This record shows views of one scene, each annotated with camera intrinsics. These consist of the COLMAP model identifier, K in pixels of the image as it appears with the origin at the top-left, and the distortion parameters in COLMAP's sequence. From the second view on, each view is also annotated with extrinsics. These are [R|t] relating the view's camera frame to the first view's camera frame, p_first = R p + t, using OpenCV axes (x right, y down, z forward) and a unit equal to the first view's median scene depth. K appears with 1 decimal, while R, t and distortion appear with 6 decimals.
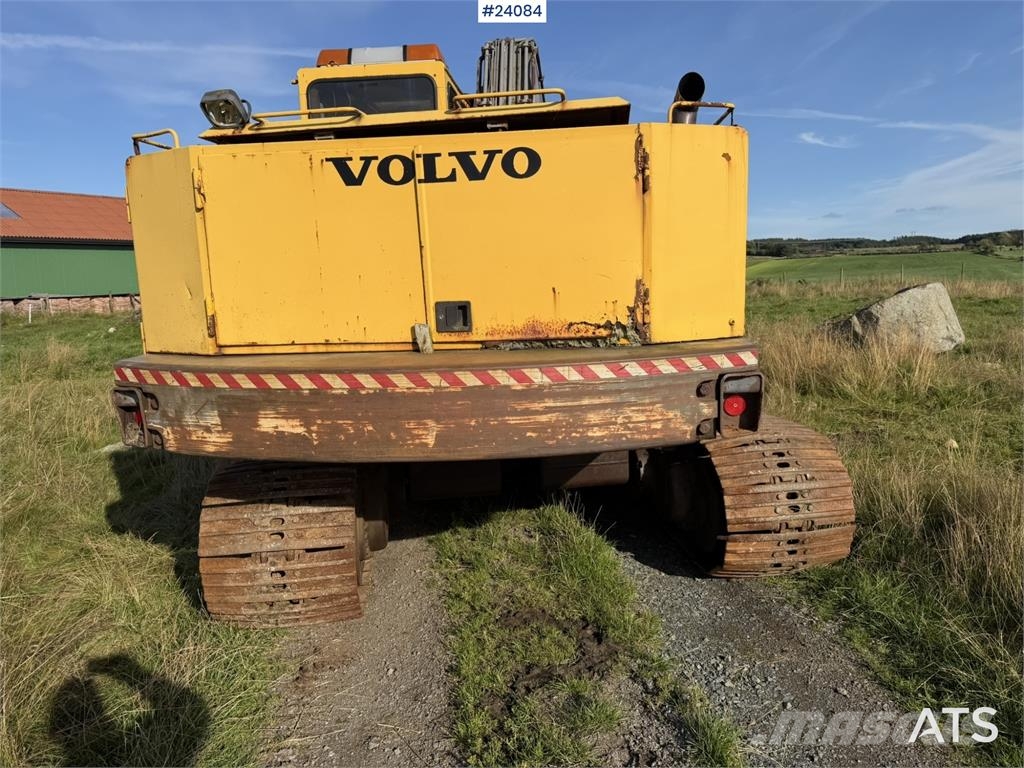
lens RADIAL K [[704.8, 0, 519.1], [0, 704.8, 377.8], [0, 0, 1]] dist [0.151372, -0.247002]
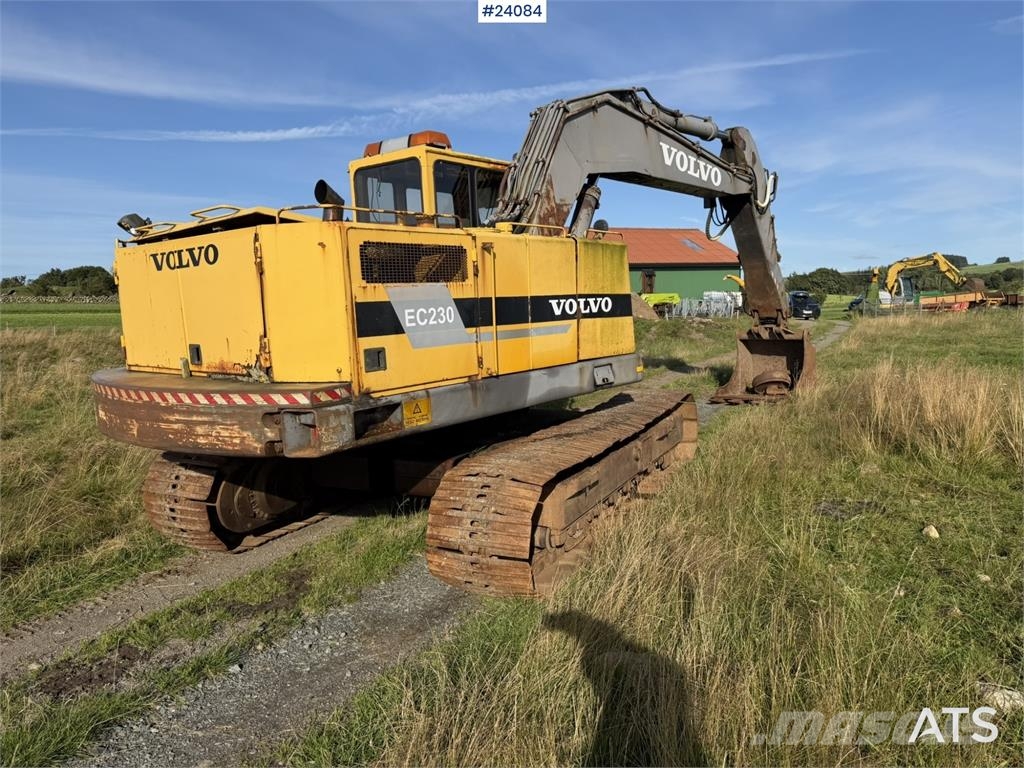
lens RADIAL K [[703.2, 0, 517.4], [0, 703.2, 383.7], [0, 0, 1]] dist [0.193819, -0.383025]
pose [[0.821362, 0.074010, -0.565585, 1.361742], [-0.078054, 0.996803, 0.017083, -0.106200], [0.565041, 0.030115, 0.824513, 0.131019]]
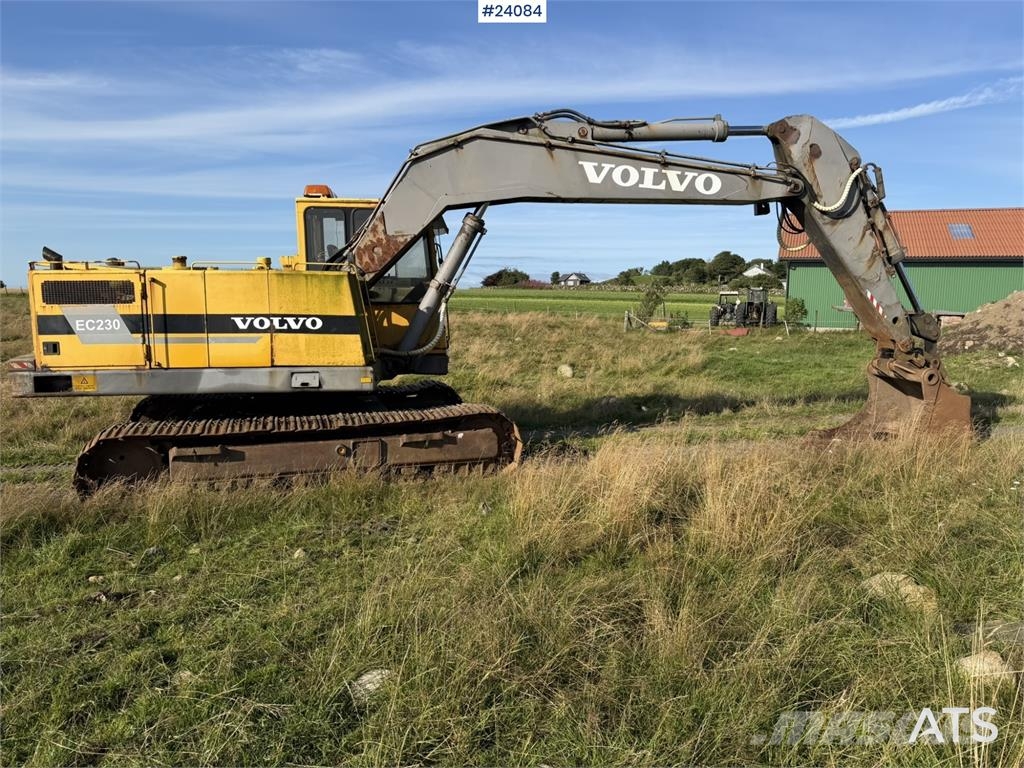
lens RADIAL K [[712.2, 0, 520.7], [0, 712.2, 386.8], [0, 0, 1]] dist [0.087067, -0.118593]
pose [[0.186605, 0.153919, -0.970303, 3.036312], [-0.151972, 0.980285, 0.126276, -0.530880], [0.970610, 0.123895, 0.206317, 2.167911]]
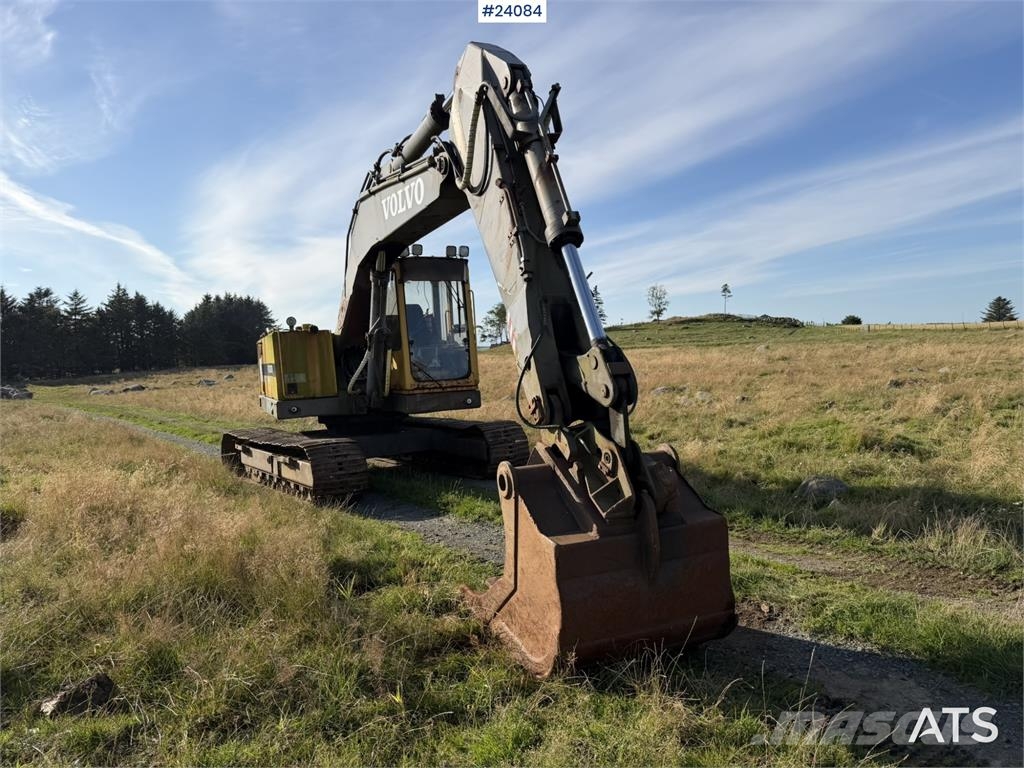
lens RADIAL K [[713.5, 0, 512.0], [0, 713.5, 384.0], [0, 0, 1]] dist [0.126239, -0.195761]
pose [[-0.886855, 0.095067, -0.452163, 0.994539], [0.011071, 0.982695, 0.184898, -0.912834], [0.461916, 0.158972, -0.872560, 5.744365]]
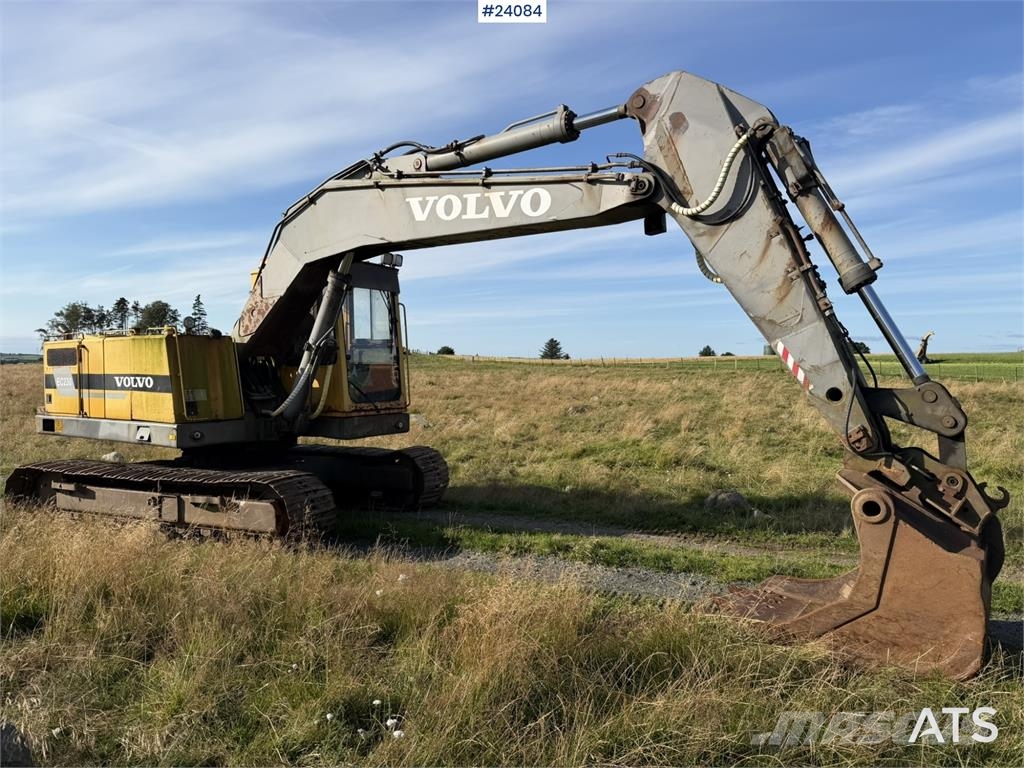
lens RADIAL K [[712.2, 0, 520.7], [0, 712.2, 386.8], [0, 0, 1]] dist [0.087067, -0.118593]
pose [[-0.511715, 0.059175, -0.857115, 2.070194], [-0.107107, 0.985449, 0.131980, -0.827191], [0.852453, 0.159339, -0.497931, 4.583325]]
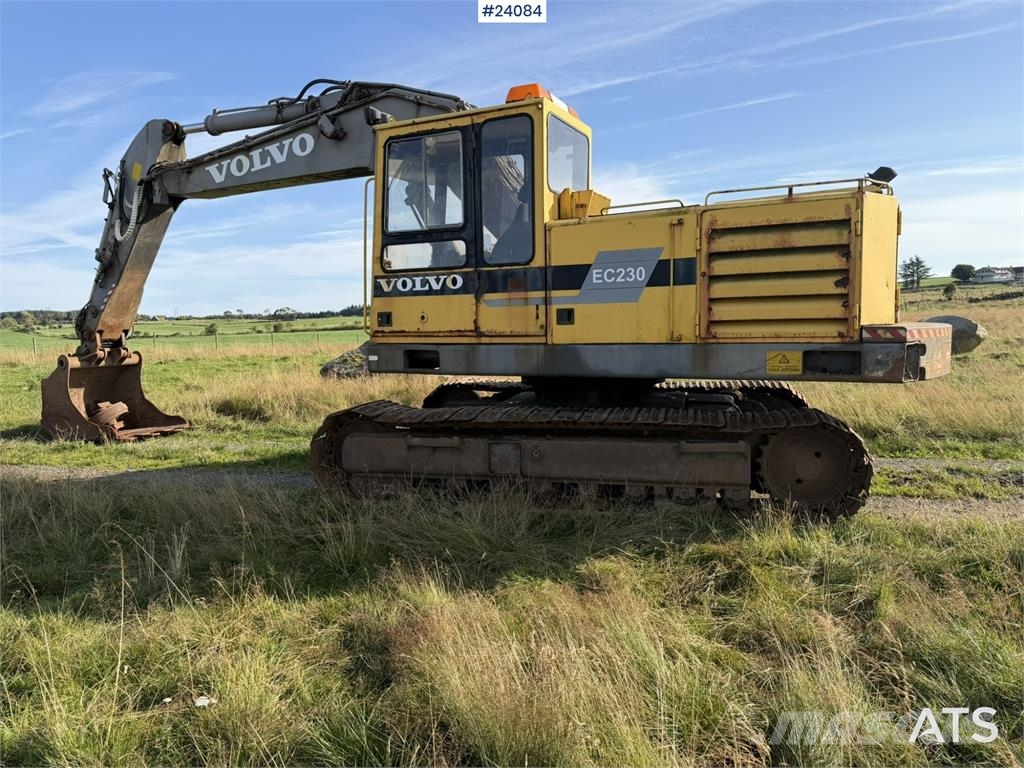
lens RADIAL K [[711.2, 0, 496.1], [0, 711.2, 378.8], [0, 0, 1]] dist [0.129457, -0.194599]
pose [[0.392405, -0.045721, 0.918656, -2.425006], [0.144531, 0.989421, -0.012494, -0.019576], [-0.908366, 0.137677, 0.394861, 1.261195]]
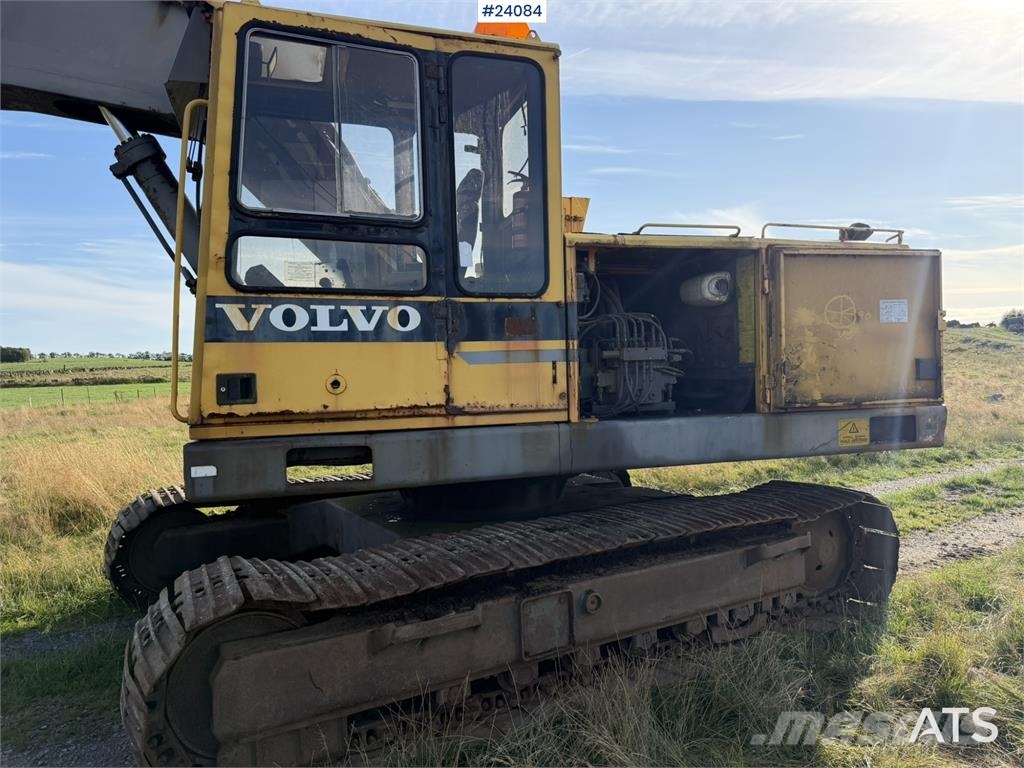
lens RADIAL K [[713.5, 0, 512.0], [0, 713.5, 384.0], [0, 0, 1]] dist [0.126239, -0.195761]
pose [[-0.398694, 0.033079, 0.916487, -1.662717], [0.178346, 0.983067, 0.042103, -0.259362], [-0.899575, 0.180238, -0.397843, 2.489592]]
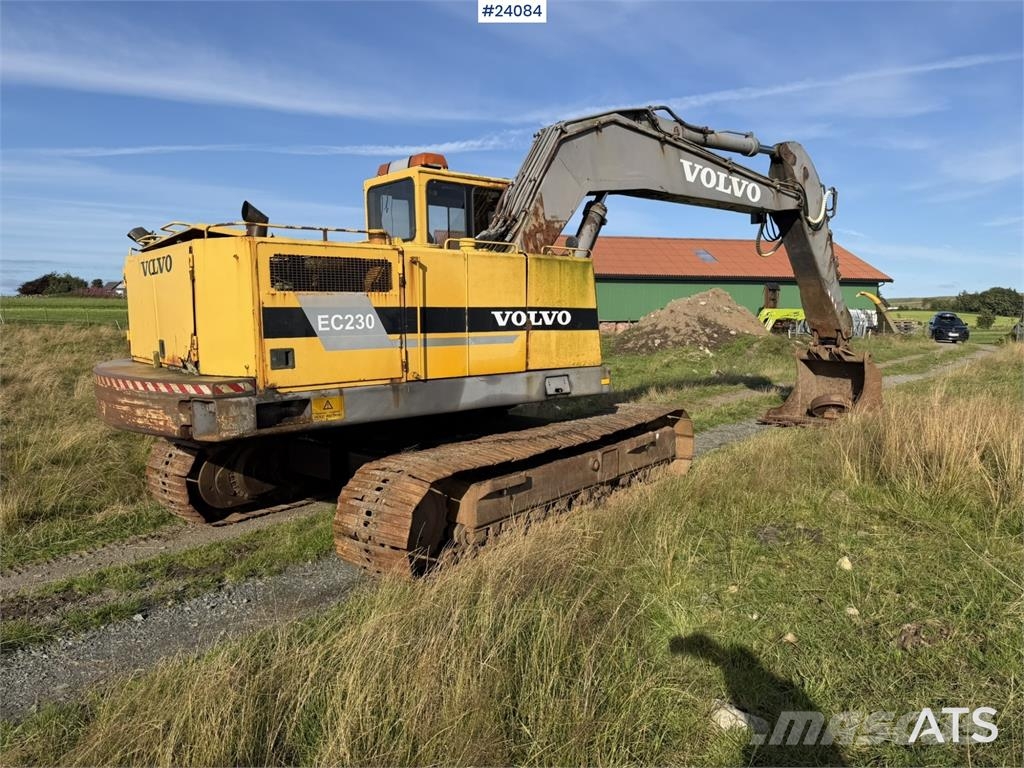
lens RADIAL K [[704.8, 0, 519.1], [0, 704.8, 377.8], [0, 0, 1]] dist [0.151372, -0.247002]
pose [[0.700403, 0.098513, -0.706917, 1.822118], [-0.125267, 0.992022, 0.014131, -0.153667], [0.702669, 0.078656, 0.707155, 0.374212]]
